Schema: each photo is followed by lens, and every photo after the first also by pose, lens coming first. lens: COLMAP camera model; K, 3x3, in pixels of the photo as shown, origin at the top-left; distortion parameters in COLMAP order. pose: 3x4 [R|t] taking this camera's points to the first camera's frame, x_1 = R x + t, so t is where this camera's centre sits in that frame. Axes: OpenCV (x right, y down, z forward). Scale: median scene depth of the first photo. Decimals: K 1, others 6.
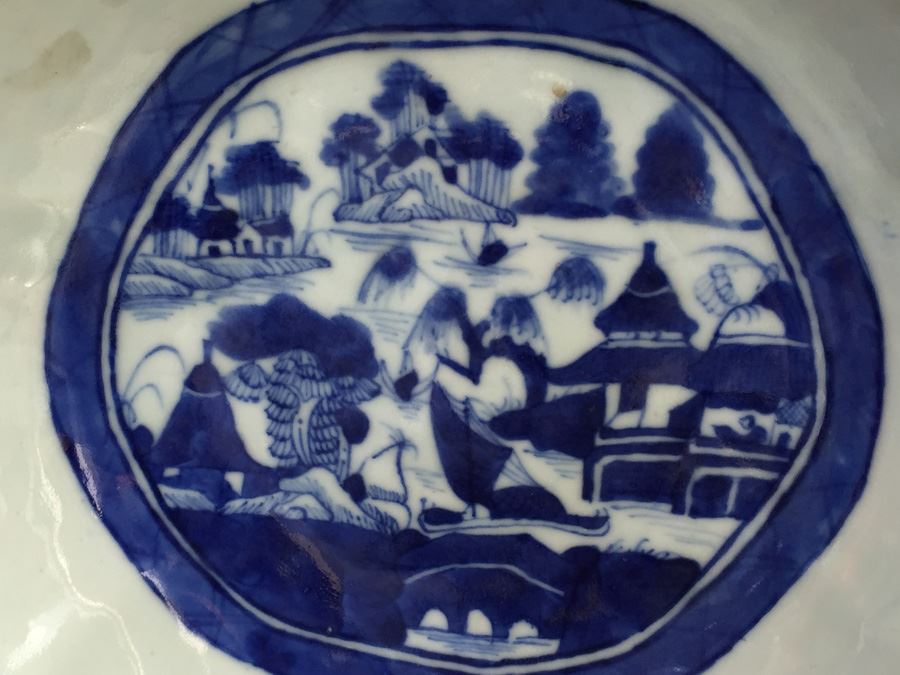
lens RADIAL K [[1380.3, 0, 450.4], [0, 1380.3, 333.4], [0, 0, 1]] dist [0.050819, 0.000000]
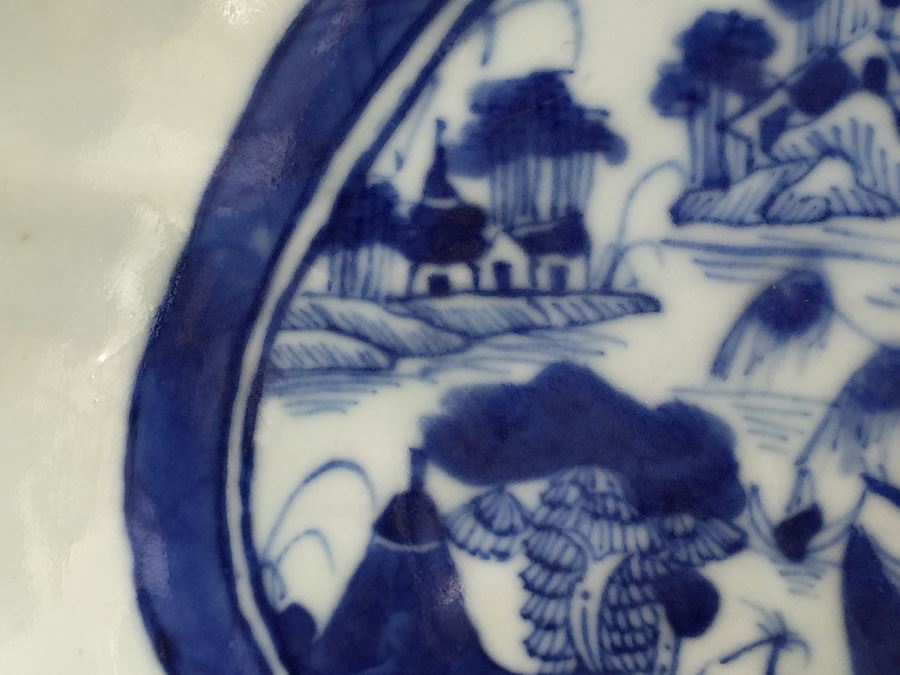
lens RADIAL K [[1380.3, 0, 436.3], [0, 1380.3, 342.8], [0, 0, 1]] dist [0.050819, 0.000000]
pose [[0.999636, -0.013265, -0.023489, -0.159334], [0.012730, 0.999660, -0.022762, -0.025121], [0.023782, 0.022455, 0.999465, 0.468636]]
